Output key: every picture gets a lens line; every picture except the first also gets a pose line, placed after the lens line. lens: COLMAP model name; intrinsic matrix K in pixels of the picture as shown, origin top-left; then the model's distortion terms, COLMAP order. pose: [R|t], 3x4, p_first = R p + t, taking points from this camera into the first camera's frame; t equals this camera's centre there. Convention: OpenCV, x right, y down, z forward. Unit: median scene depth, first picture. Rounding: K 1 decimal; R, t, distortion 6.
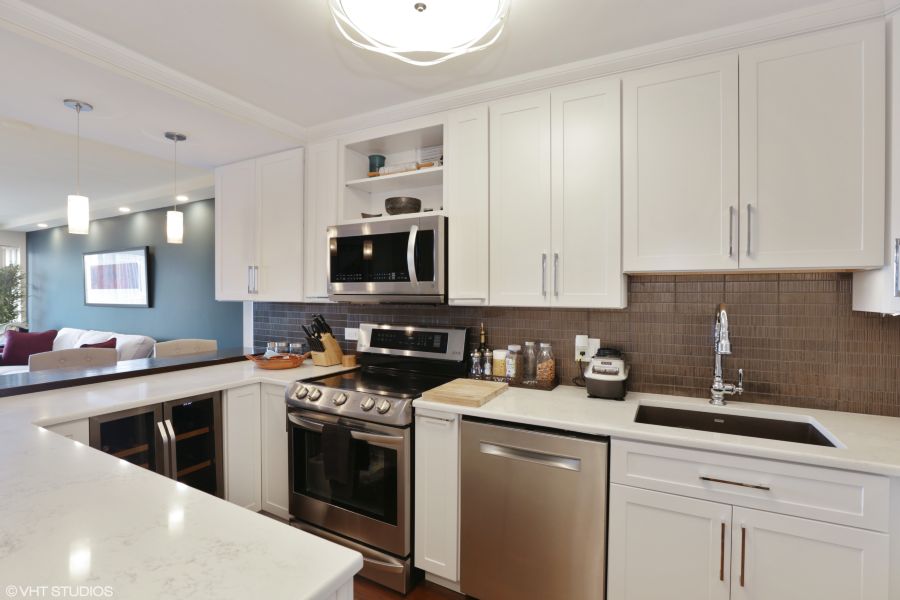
lens RADIAL K [[423.1, 0, 450.1], [0, 423.1, 295.4], [0, 0, 1]] dist [-0.047818, 0.000513]
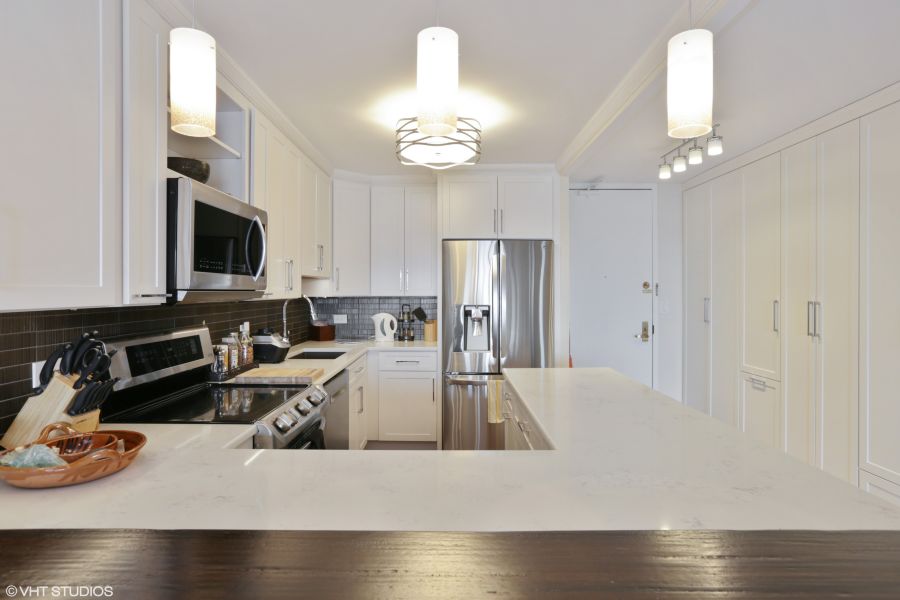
lens RADIAL K [[500.1, 0, 449.1], [0, 500.1, 297.0], [0, 0, 1]] dist [-0.052196, 0.038395]
pose [[-0.463826, -0.014545, 0.885807, -1.252263], [0.002243, 0.999843, 0.017593, -0.004360], [-0.885923, 0.010147, -0.463721, 1.134280]]
